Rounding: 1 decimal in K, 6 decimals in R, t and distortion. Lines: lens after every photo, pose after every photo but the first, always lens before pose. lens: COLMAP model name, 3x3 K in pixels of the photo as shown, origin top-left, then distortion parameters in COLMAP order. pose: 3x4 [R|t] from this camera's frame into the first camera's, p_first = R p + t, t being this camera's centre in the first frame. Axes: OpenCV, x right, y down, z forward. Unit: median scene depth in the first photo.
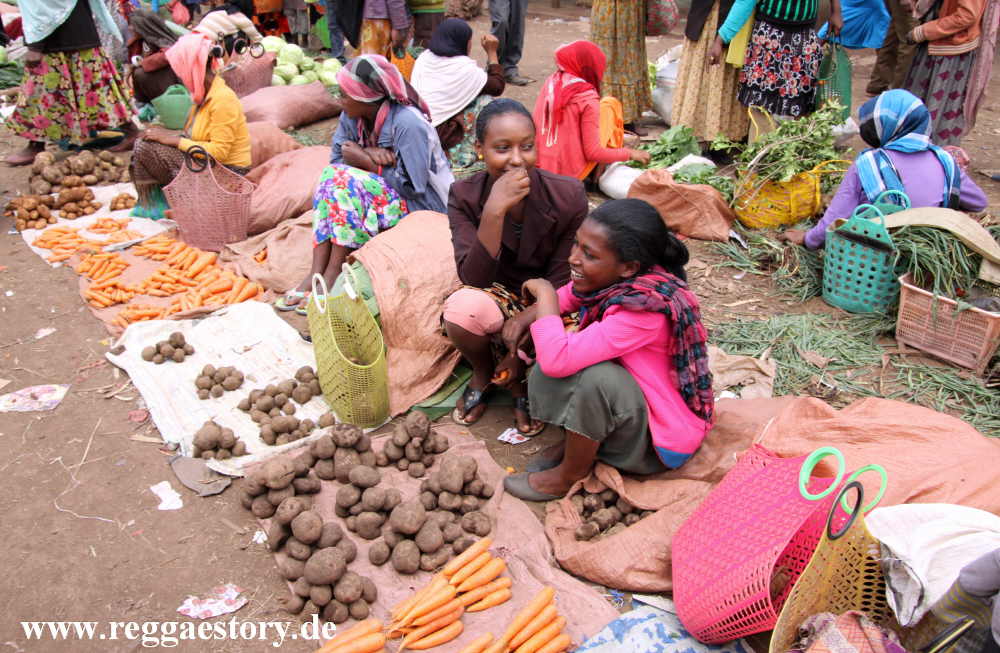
lens RADIAL K [[805.4, 0, 500.0], [0, 805.4, 326.5], [0, 0, 1]] dist [-0.137480, 0.126282]
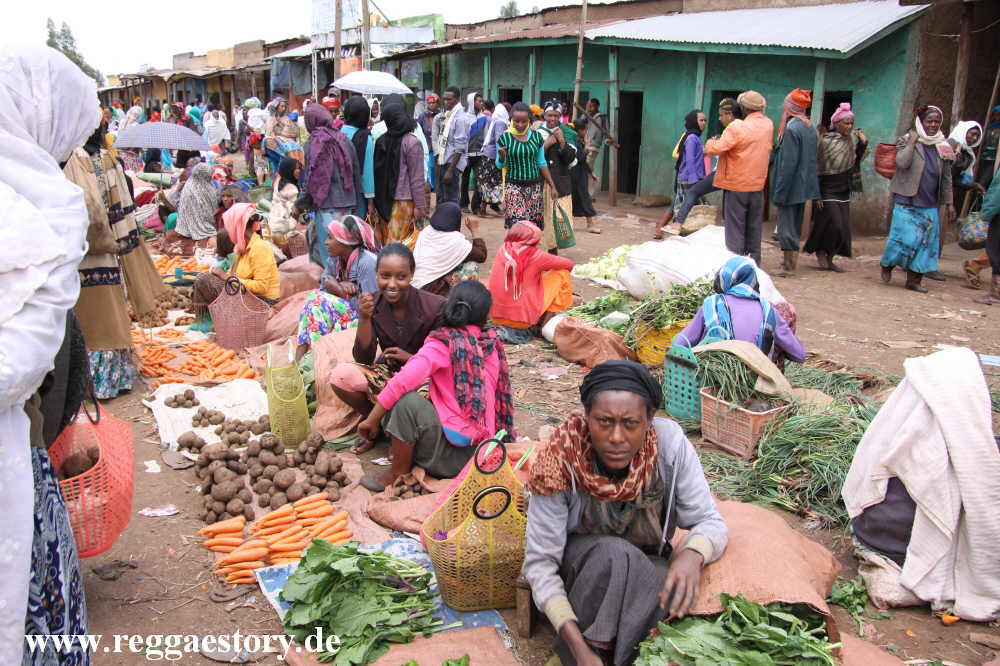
lens RADIAL K [[853.0, 0, 500.0], [0, 853.0, 333.0], [0, 0, 1]] dist [-0.108088, -0.003478]
pose [[0.988629, 0.060165, -0.137816, 0.346838], [-0.090855, 0.969271, -0.228604, 0.197210], [0.119827, 0.238526, 0.963715, -0.433074]]
